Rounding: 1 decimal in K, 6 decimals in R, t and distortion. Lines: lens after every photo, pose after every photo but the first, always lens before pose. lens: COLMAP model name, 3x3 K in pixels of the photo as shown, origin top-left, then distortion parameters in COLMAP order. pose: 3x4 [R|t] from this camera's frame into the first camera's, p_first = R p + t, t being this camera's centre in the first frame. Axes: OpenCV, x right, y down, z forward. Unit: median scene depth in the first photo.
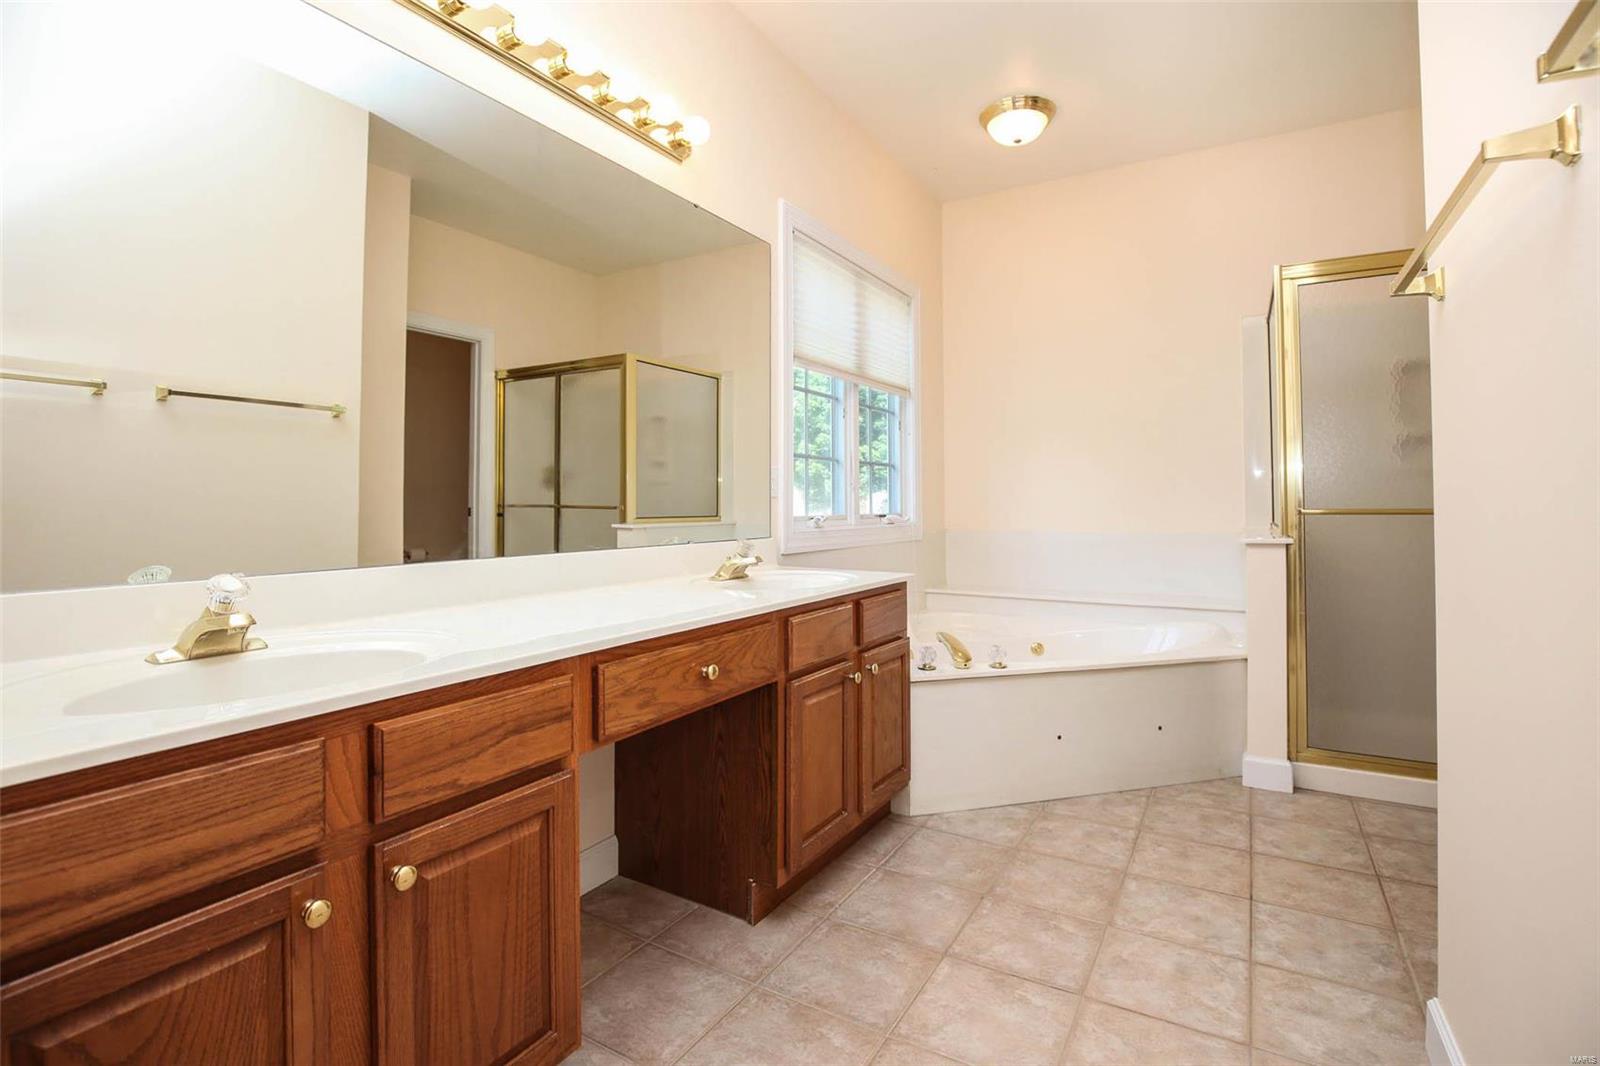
lens RADIAL K [[748.0, 0, 808.3], [0, 748.0, 493.7], [0, 0, 1]] dist [-0.033285, 0.006647]
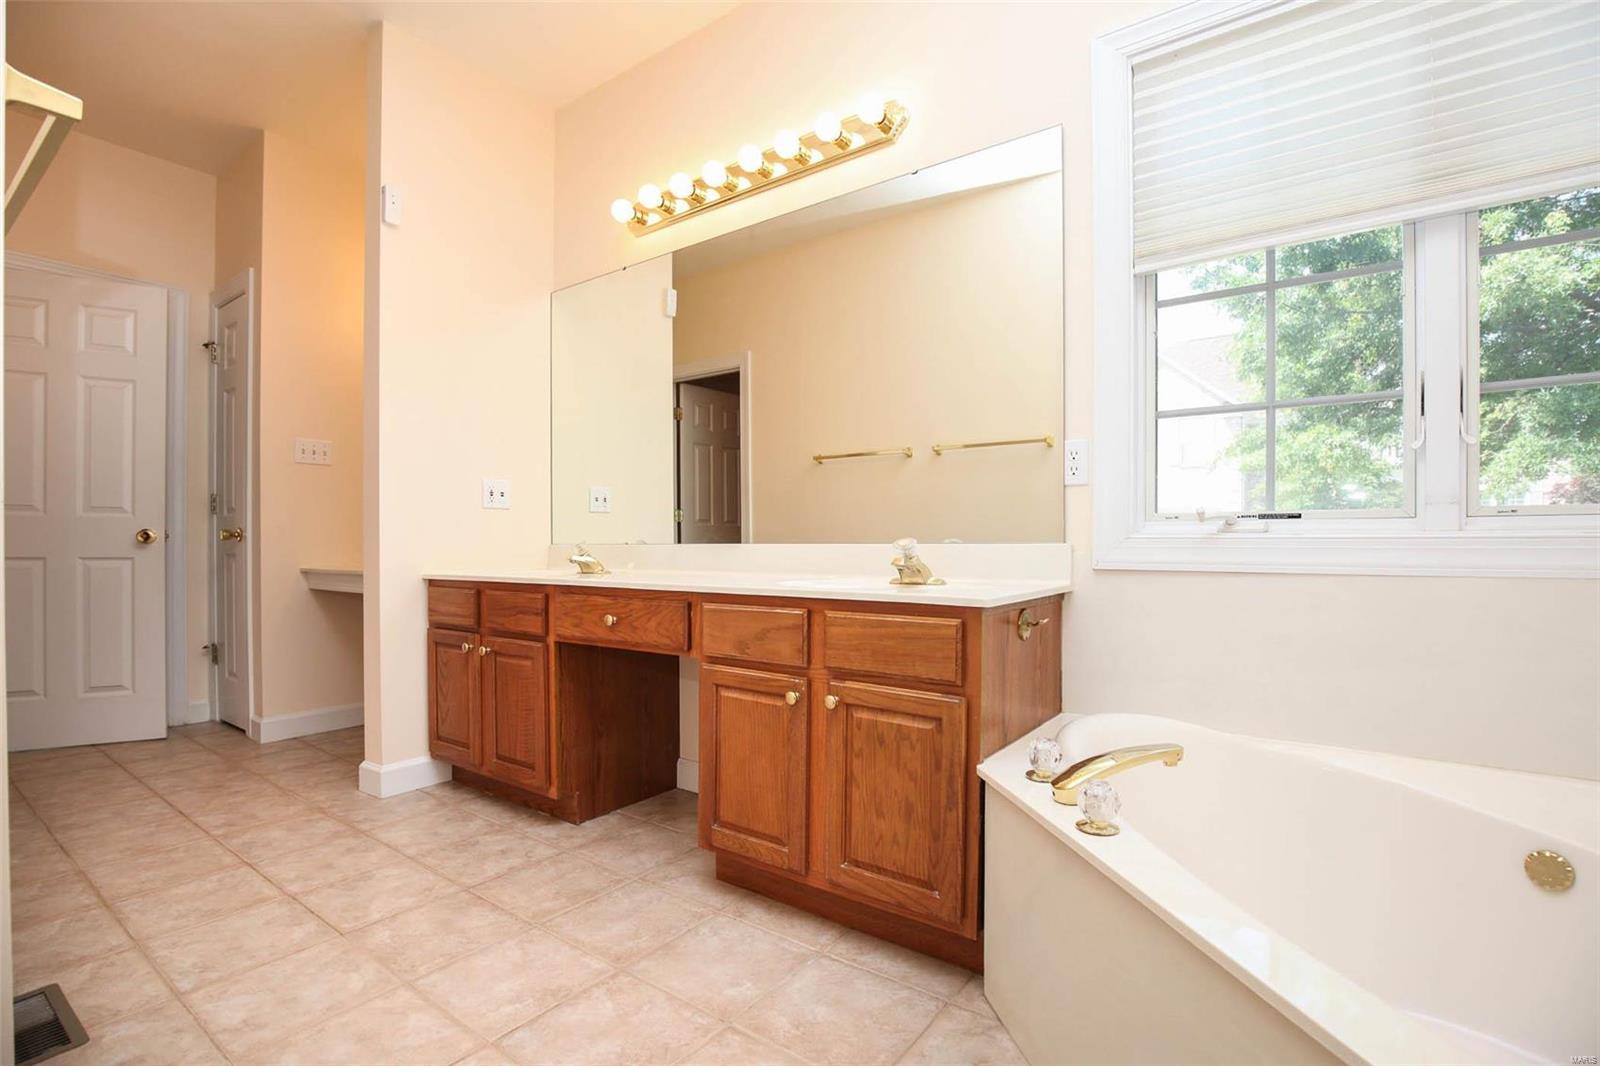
lens RADIAL K [[748.0, 0, 809.8], [0, 748.0, 541.1], [0, 0, 1]] dist [-0.033285, 0.006647]
pose [[-0.099206, 0.006224, -0.995047, 0.810683], [0.020313, 0.999785, 0.004228, 0.060102], [0.994860, -0.019793, -0.099311, 0.998005]]
